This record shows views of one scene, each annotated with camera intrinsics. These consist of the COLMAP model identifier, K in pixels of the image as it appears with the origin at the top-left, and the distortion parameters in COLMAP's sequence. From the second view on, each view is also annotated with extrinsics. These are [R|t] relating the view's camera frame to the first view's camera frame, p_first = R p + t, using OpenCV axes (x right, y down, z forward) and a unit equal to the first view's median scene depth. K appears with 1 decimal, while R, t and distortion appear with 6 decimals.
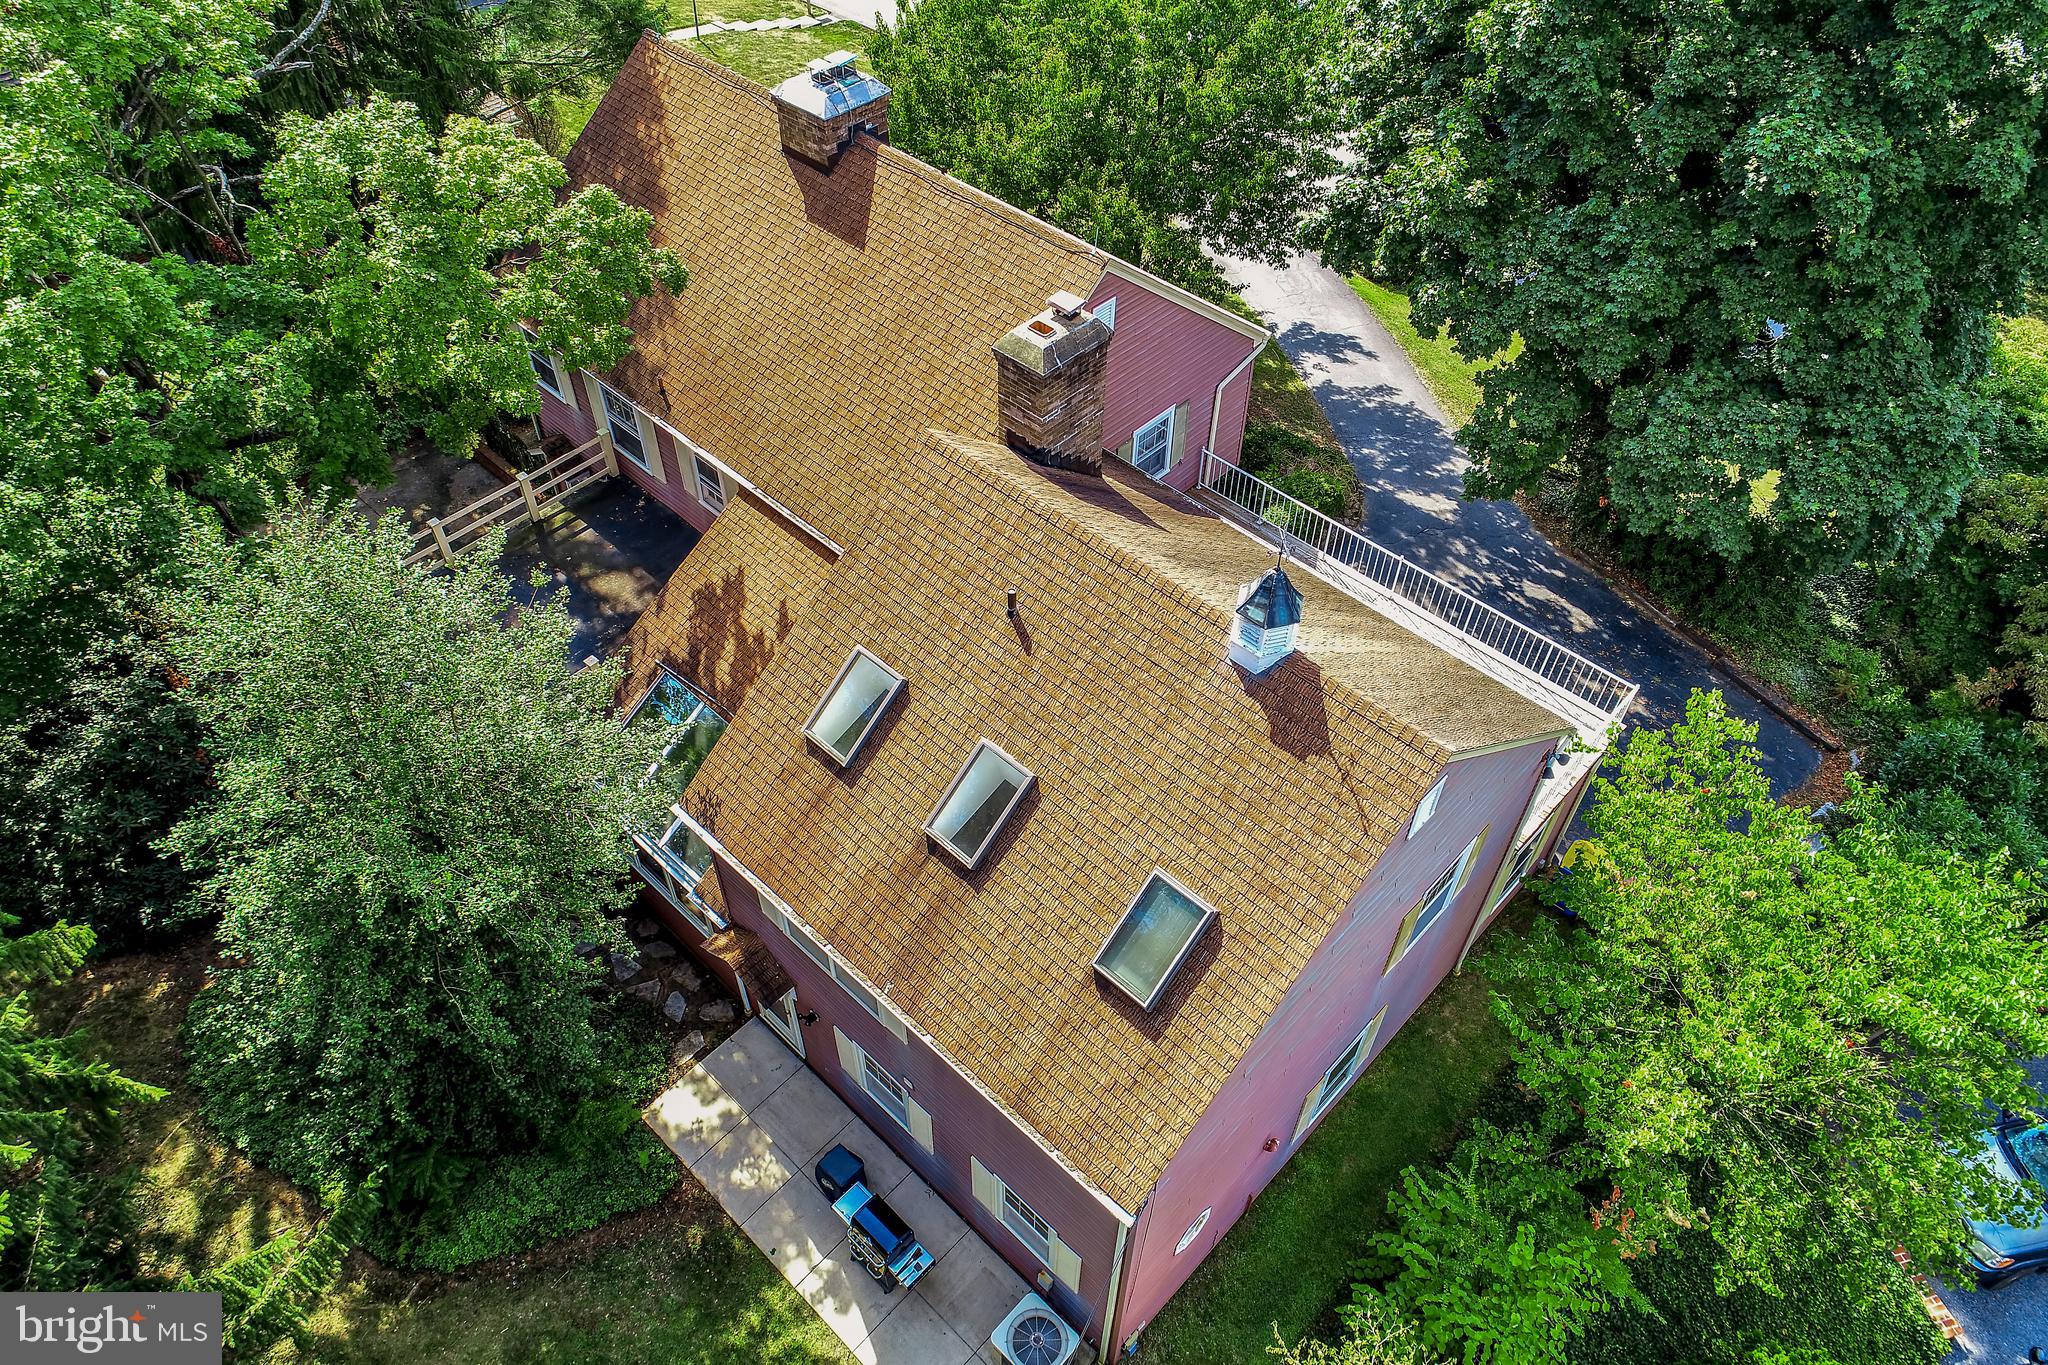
lens RADIAL K [[1369.3, 0, 1008.6], [0, 1369.3, 691.5], [0, 0, 1]] dist [0.005429, 0.002117]
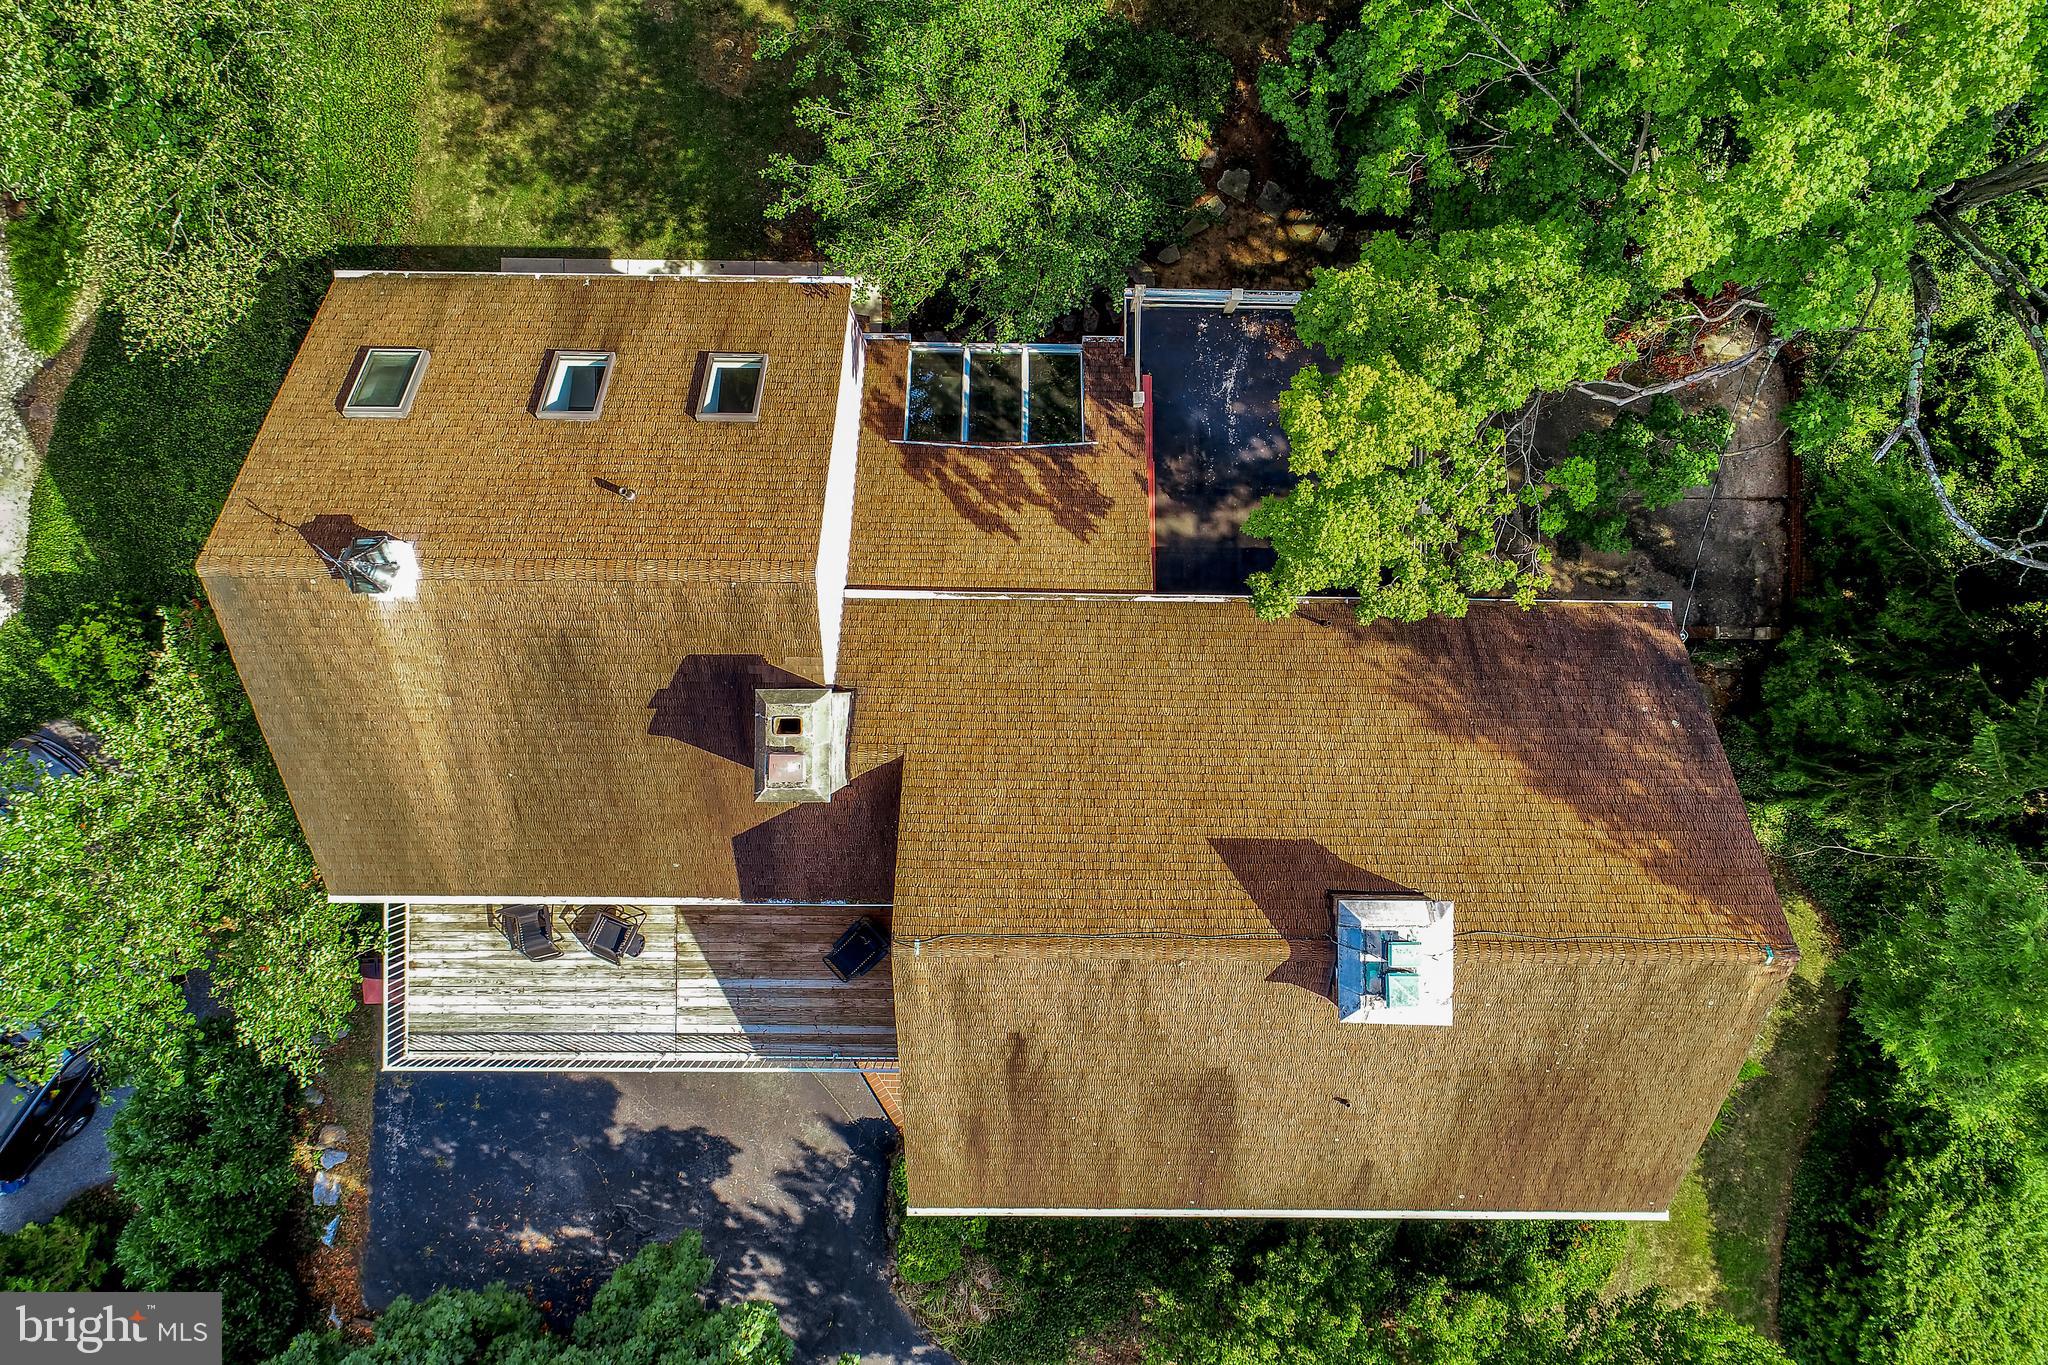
lens RADIAL K [[1369.3, 0, 1026.8], [0, 1369.3, 666.6], [0, 0, 1]] dist [0.005429, 0.002117]
pose [[-0.726918, 0.686448, -0.019456, -0.086065], [-0.516595, -0.527946, 0.674094, -0.796664], [0.452459, 0.500062, 0.738389, 0.309550]]
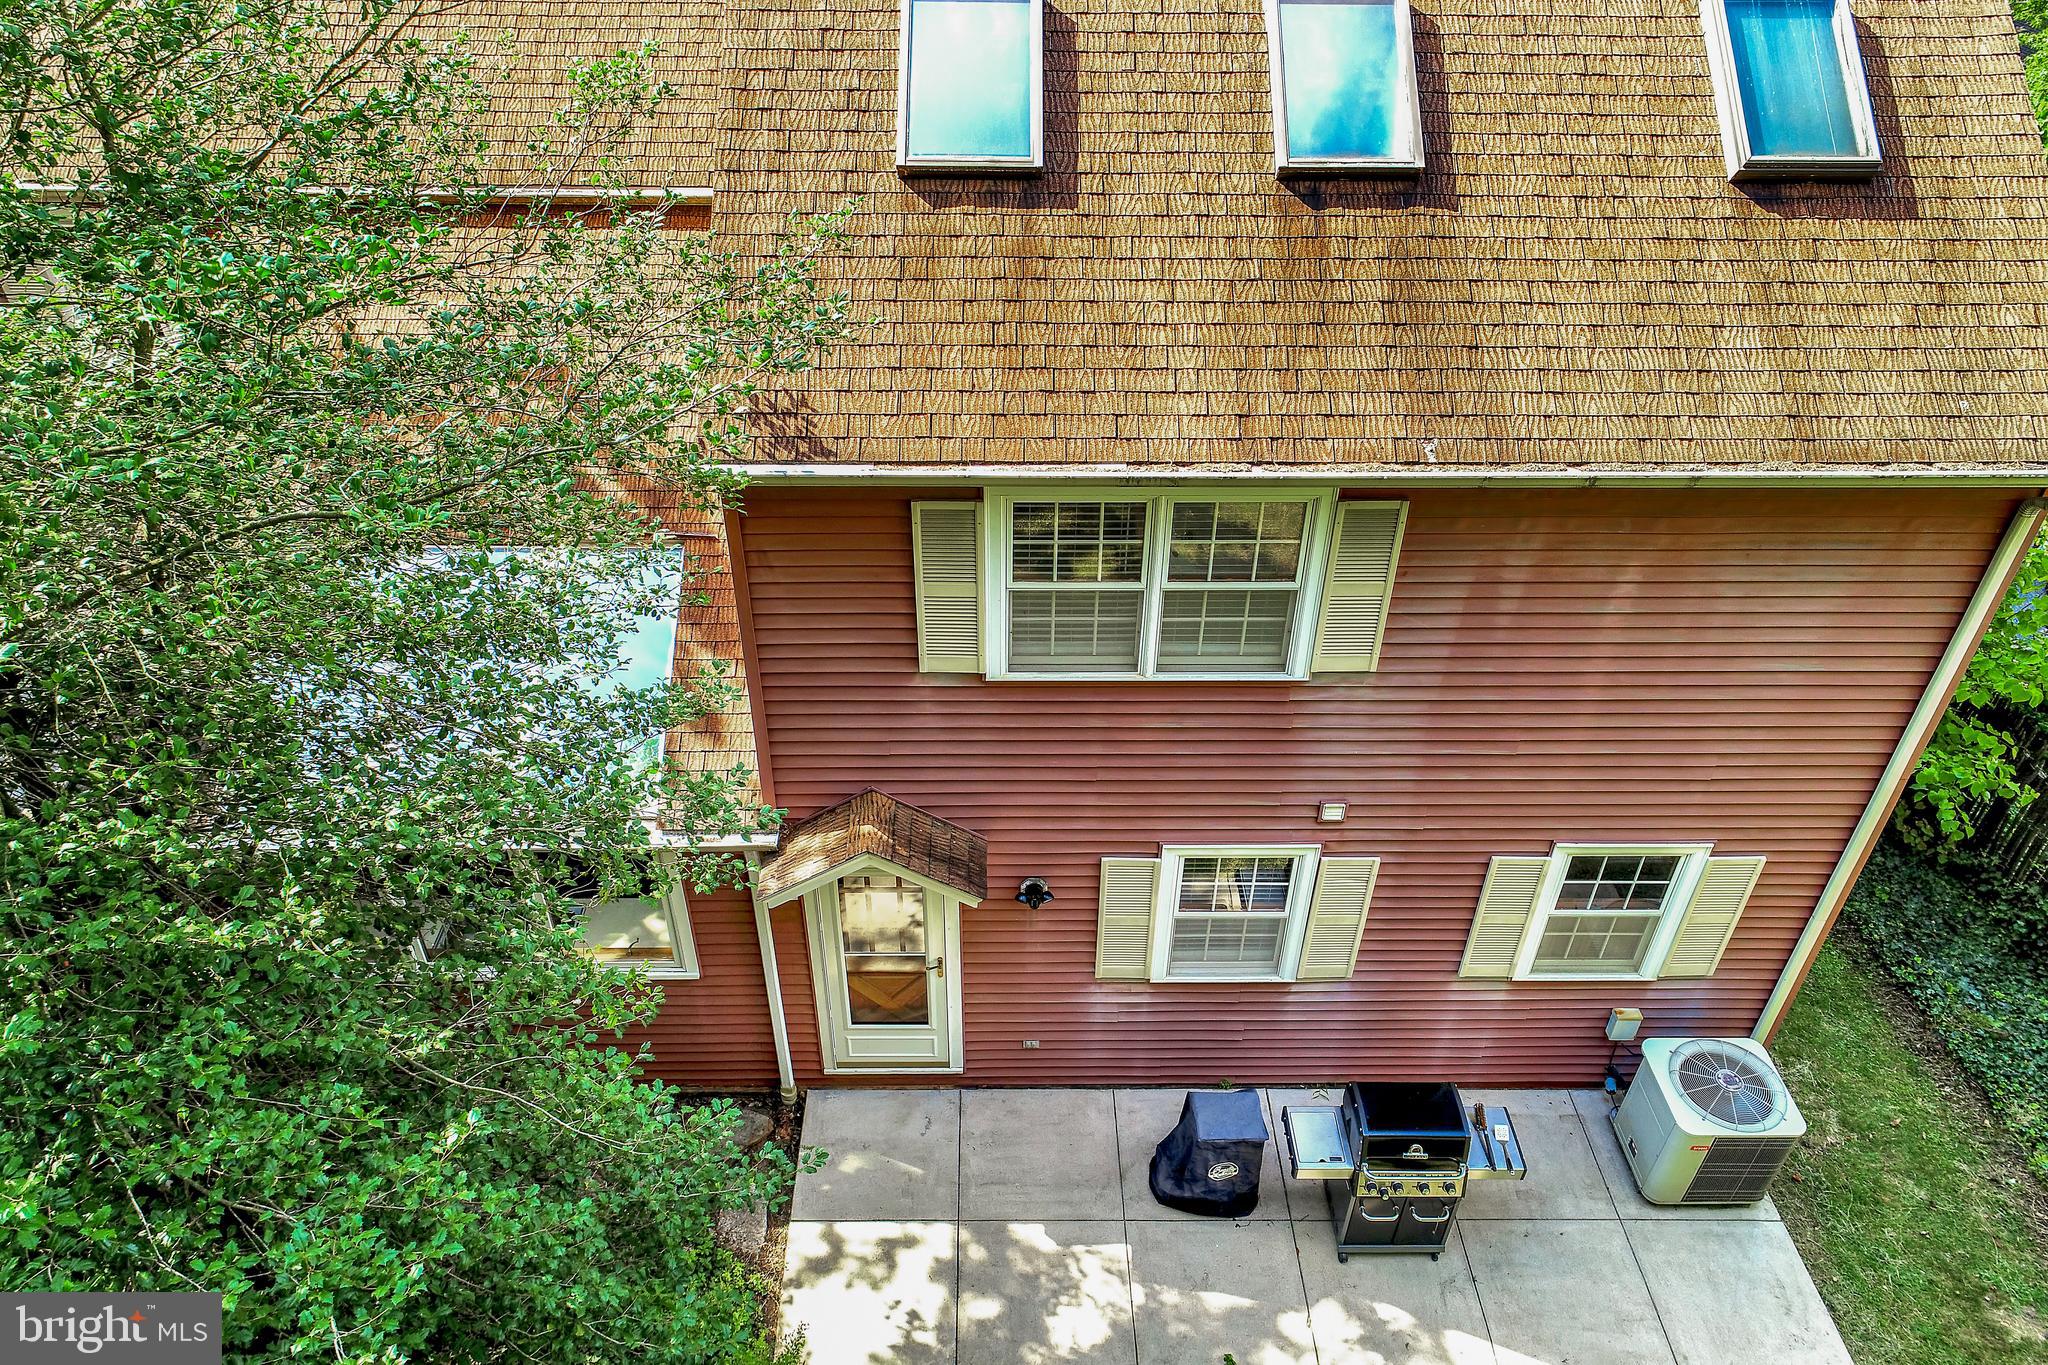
lens RADIAL K [[1369.3, 0, 1019.2], [0, 1369.3, 689.9], [0, 0, 1]] dist [0.005429, 0.002117]
pose [[0.705560, -0.420755, 0.570219, -0.366607], [0.518220, 0.855186, -0.010191, 0.164353], [-0.483356, 0.302690, 0.821429, 0.532341]]
